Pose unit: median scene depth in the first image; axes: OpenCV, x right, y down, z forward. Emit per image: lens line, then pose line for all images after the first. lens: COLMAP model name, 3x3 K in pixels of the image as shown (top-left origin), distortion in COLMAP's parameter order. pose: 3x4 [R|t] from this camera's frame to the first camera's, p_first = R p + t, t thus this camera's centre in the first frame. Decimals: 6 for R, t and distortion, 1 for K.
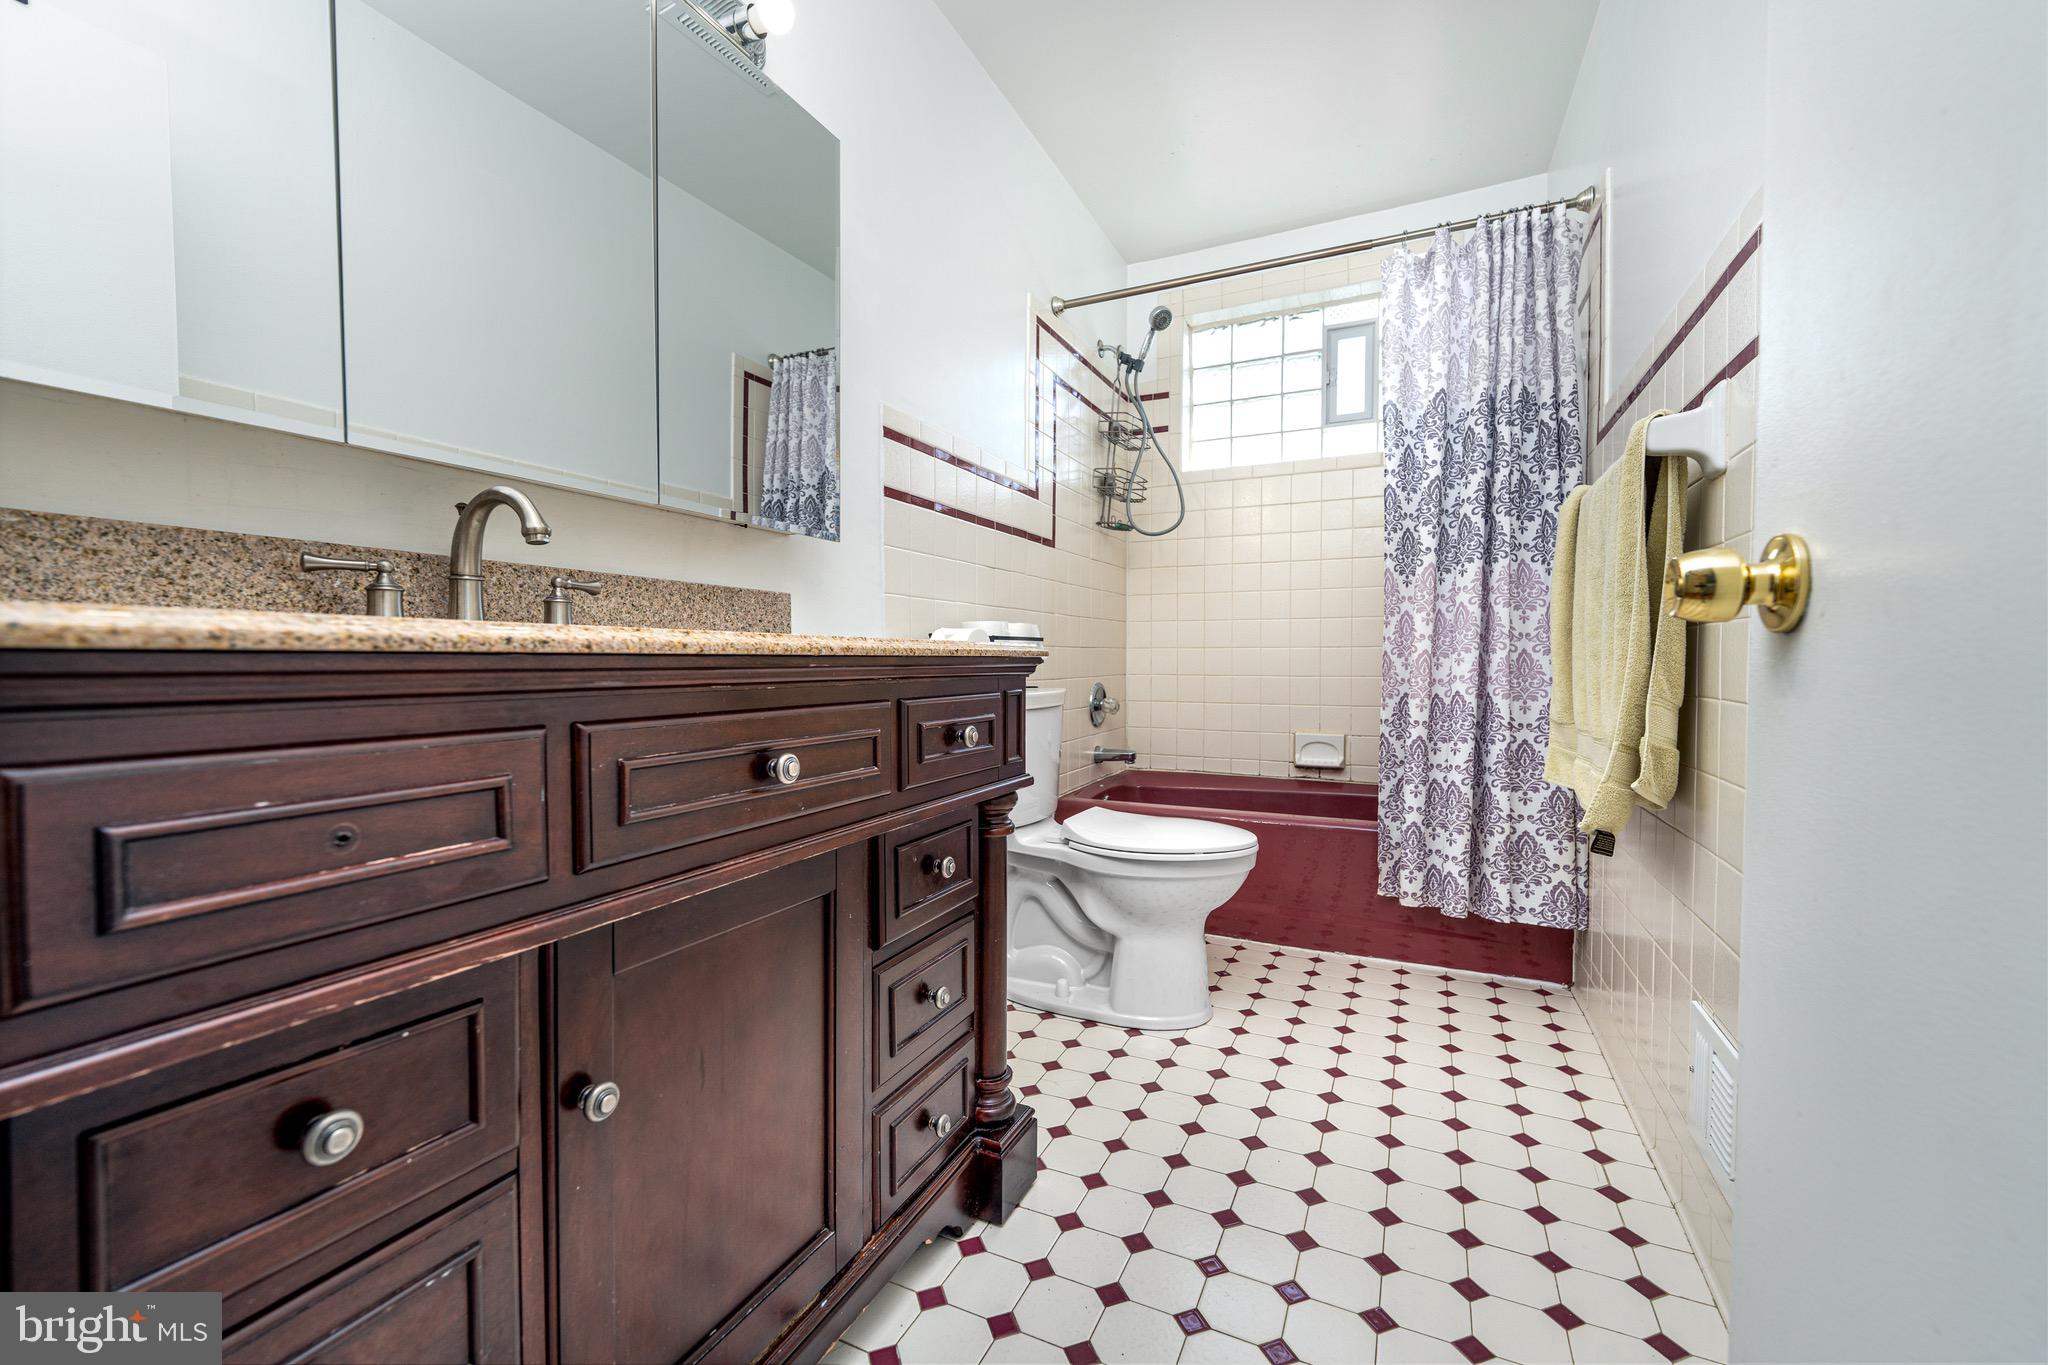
lens RADIAL K [[834.5, 0, 1021.3], [0, 834.5, 683.3], [0, 0, 1]] dist [-0.000093, -0.001059]
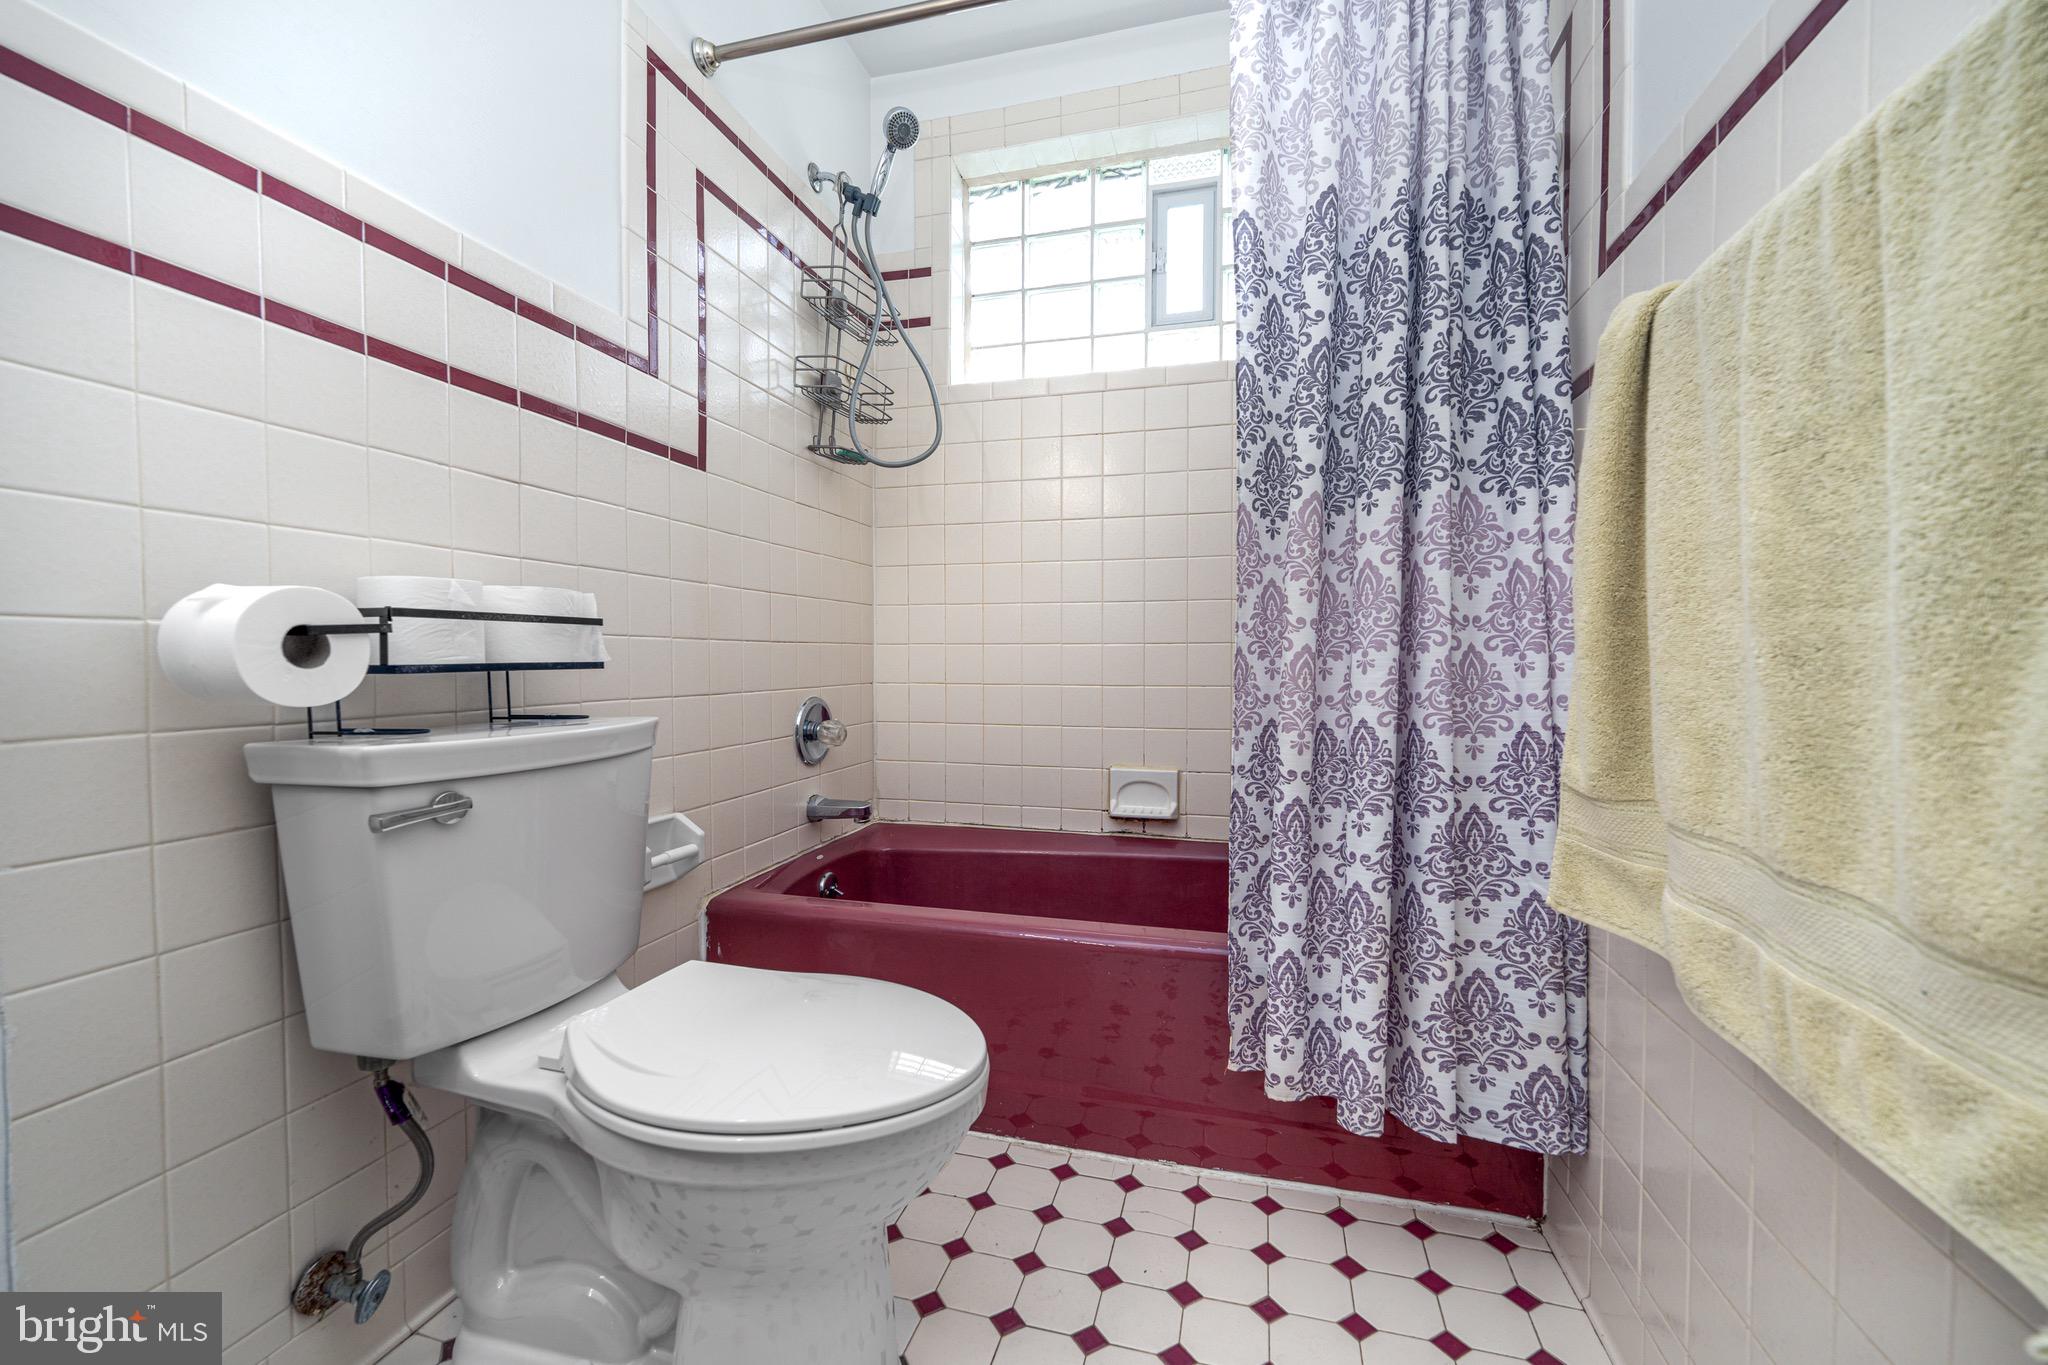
lens RADIAL K [[834.5, 0, 1031.2], [0, 834.5, 679.1], [0, 0, 1]] dist [-0.000093, -0.001059]
pose [[0.983032, -0.002702, 0.183414, 0.195577], [0.003731, 0.999979, -0.005262, -0.014936], [-0.183396, 0.005857, 0.983022, 0.474143]]
